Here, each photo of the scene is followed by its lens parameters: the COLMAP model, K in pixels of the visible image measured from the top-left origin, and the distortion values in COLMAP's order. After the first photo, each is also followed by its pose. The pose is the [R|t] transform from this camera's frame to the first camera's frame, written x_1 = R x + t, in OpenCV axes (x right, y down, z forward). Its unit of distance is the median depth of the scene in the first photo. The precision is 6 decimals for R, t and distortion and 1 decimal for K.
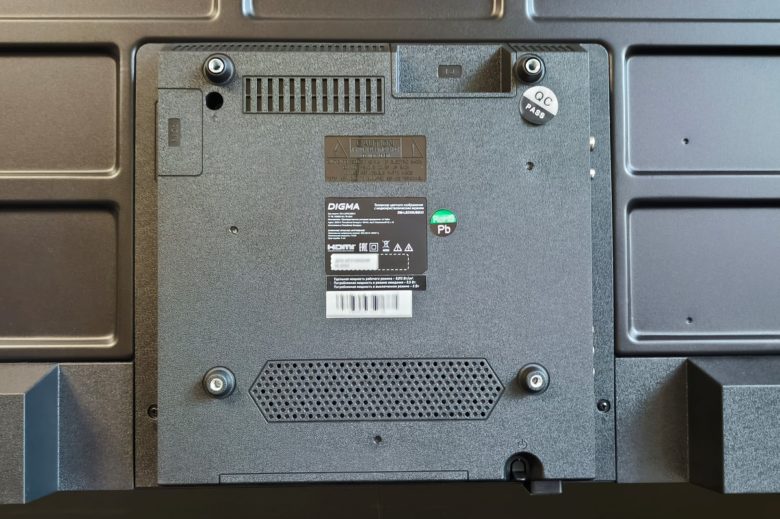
lens RADIAL K [[816.4, 0, 390.0], [0, 816.4, 259.5], [0, 0, 1]] dist [0.006384, -0.023551]
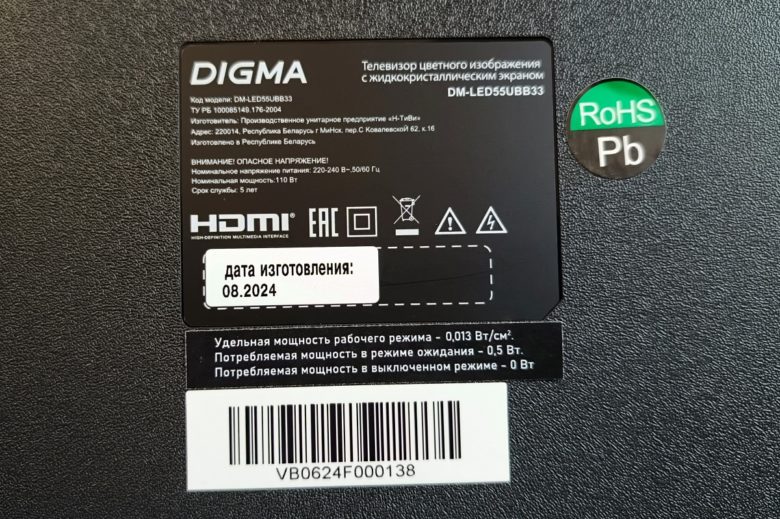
lens RADIAL K [[816.4, 0, 390.0], [0, 816.4, 259.5], [0, 0, 1]] dist [0.006384, -0.023551]
pose [[0.999831, -0.015177, 0.010350, -0.013592], [0.014999, 0.999741, 0.017092, -0.006926], [-0.010607, -0.016934, 0.999800, 0.729230]]
